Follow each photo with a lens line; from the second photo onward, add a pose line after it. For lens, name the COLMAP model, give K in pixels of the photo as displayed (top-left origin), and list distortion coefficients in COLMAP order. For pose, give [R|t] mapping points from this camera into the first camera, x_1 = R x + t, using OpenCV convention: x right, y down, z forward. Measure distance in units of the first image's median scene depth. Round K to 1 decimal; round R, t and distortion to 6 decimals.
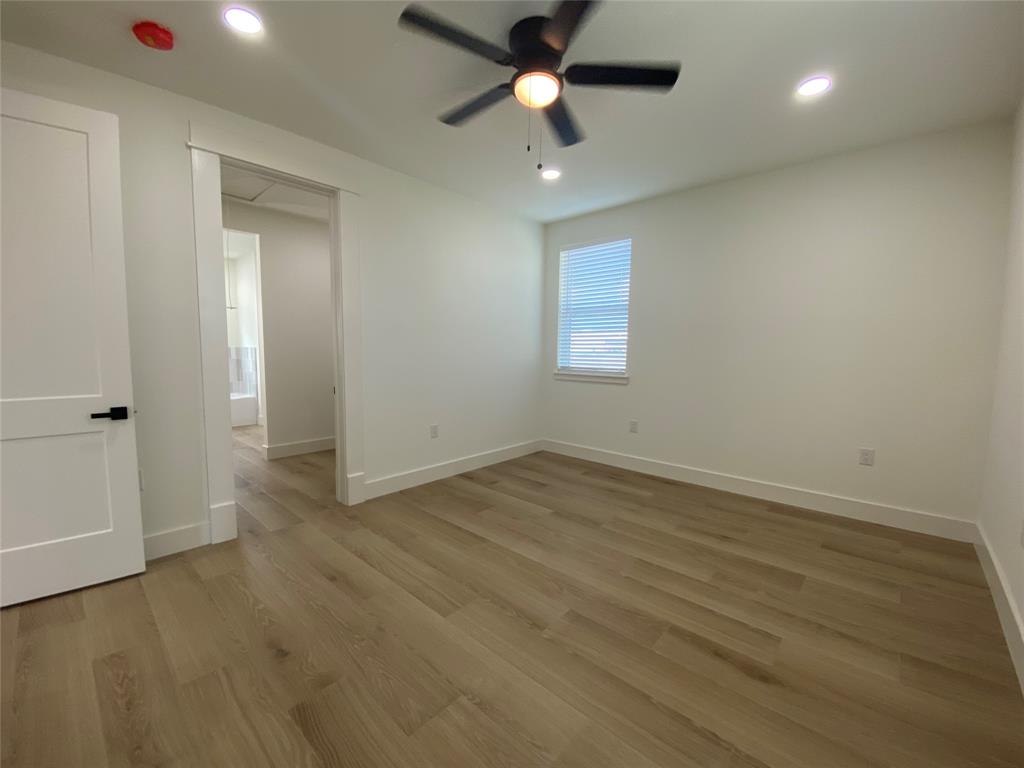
lens RADIAL K [[415.9, 0, 512.0], [0, 415.9, 384.0], [0, 0, 1]] dist [0.032828, -0.026301]
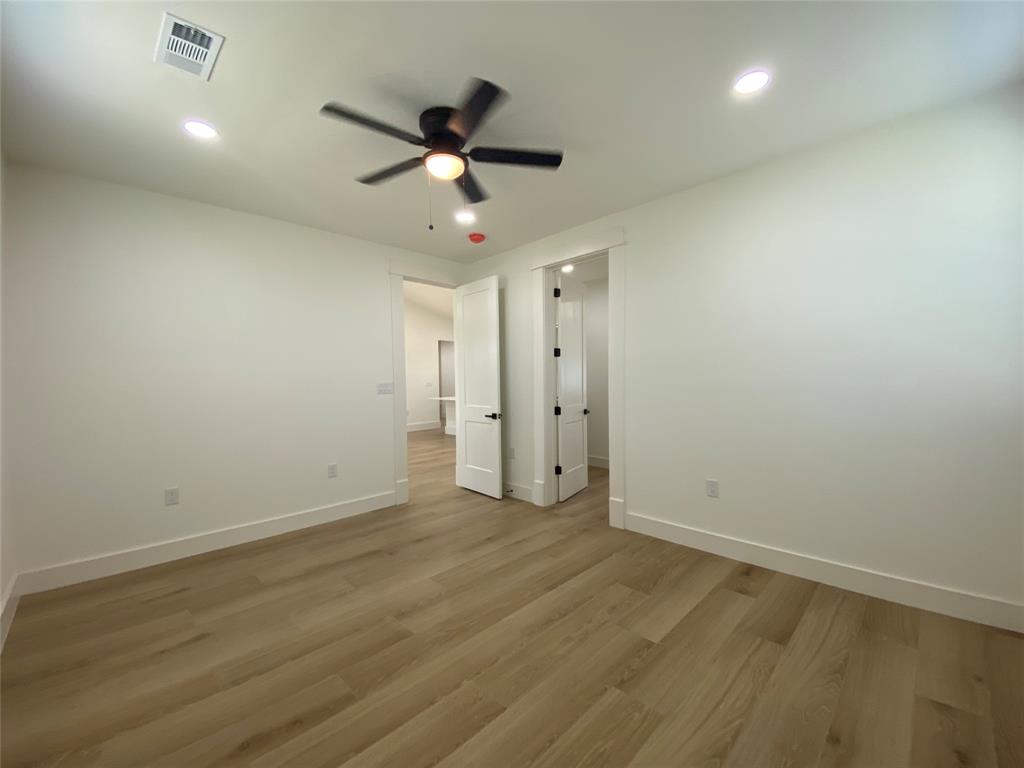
lens RADIAL K [[415.9, 0, 512.0], [0, 415.9, 384.0], [0, 0, 1]] dist [0.032828, -0.026301]
pose [[-0.055390, 0.002428, -0.998462, 0.871907], [-0.070316, 0.997505, 0.006326, -0.085501], [0.995986, 0.070558, -0.055081, 0.928288]]
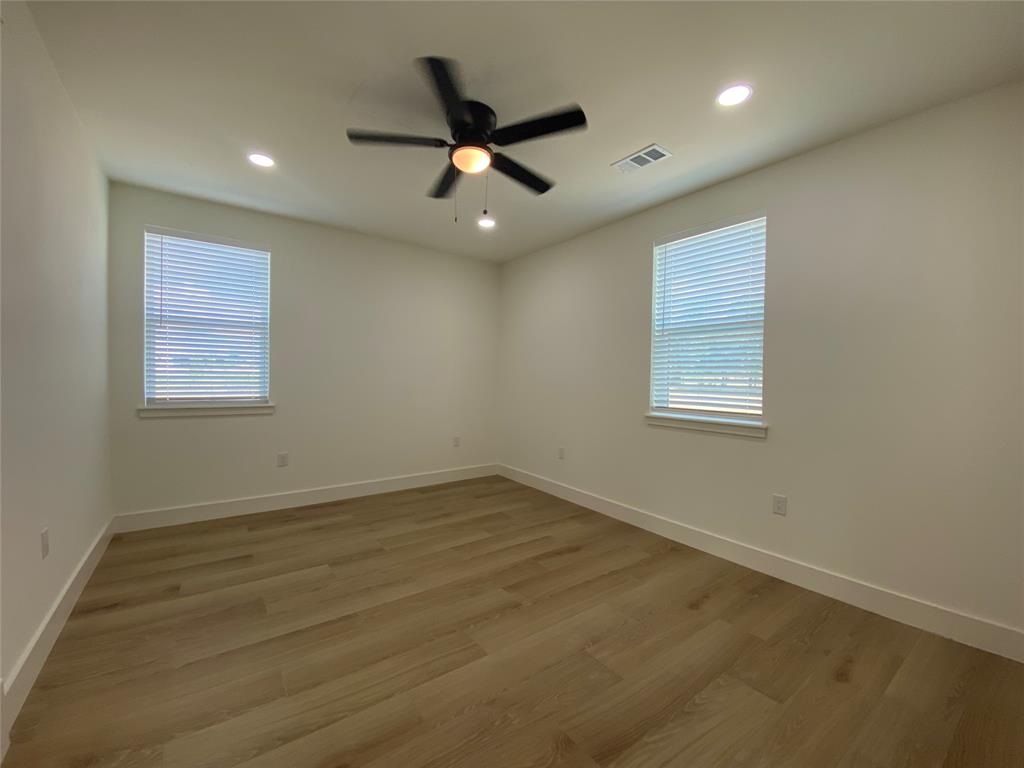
lens RADIAL K [[415.9, 0, 512.0], [0, 415.9, 384.0], [0, 0, 1]] dist [0.032828, -0.026301]
pose [[0.200687, -0.025840, 0.979315, -0.776368], [0.071170, 0.997395, 0.011732, -0.058109], [-0.977067, 0.067344, 0.202003, 0.499781]]
